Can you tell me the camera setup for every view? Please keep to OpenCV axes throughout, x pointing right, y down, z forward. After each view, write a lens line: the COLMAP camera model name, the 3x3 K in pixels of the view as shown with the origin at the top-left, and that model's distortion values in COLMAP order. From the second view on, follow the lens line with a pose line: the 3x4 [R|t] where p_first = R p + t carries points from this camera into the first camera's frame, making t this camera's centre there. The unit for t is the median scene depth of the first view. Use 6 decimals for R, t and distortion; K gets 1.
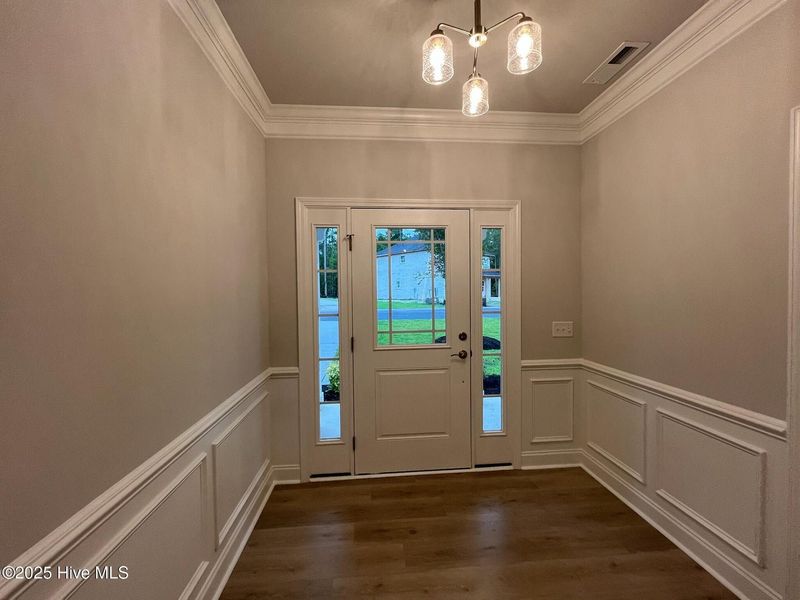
lens RADIAL K [[325.9, 0, 399.5], [0, 325.9, 301.4], [0, 0, 1]] dist [-0.000937, -0.000212]
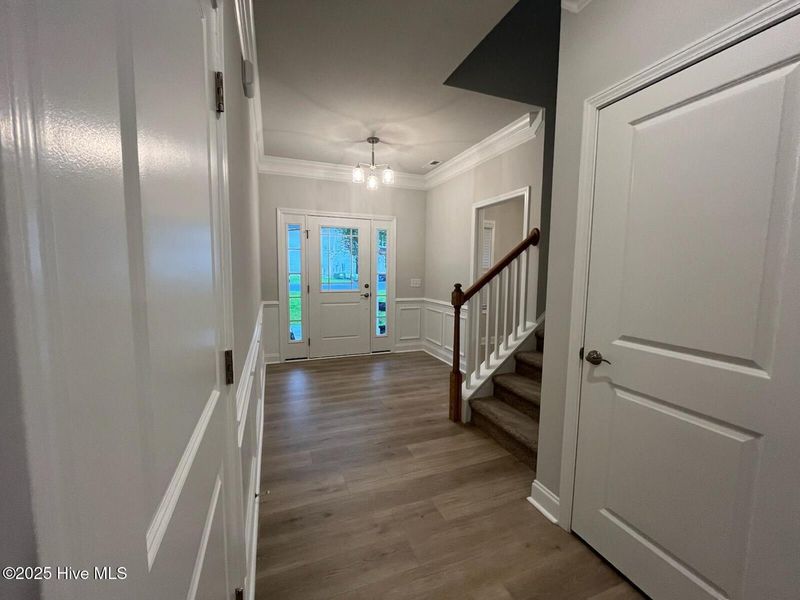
lens RADIAL K [[325.9, 0, 401.9], [0, 325.9, 298.9], [0, 0, 1]] dist [-0.000937, -0.000212]
pose [[0.956979, -0.001812, 0.290150, -0.174490], [-0.016547, 0.998012, 0.060808, 0.065400], [-0.289684, -0.062993, 0.955047, -0.953163]]
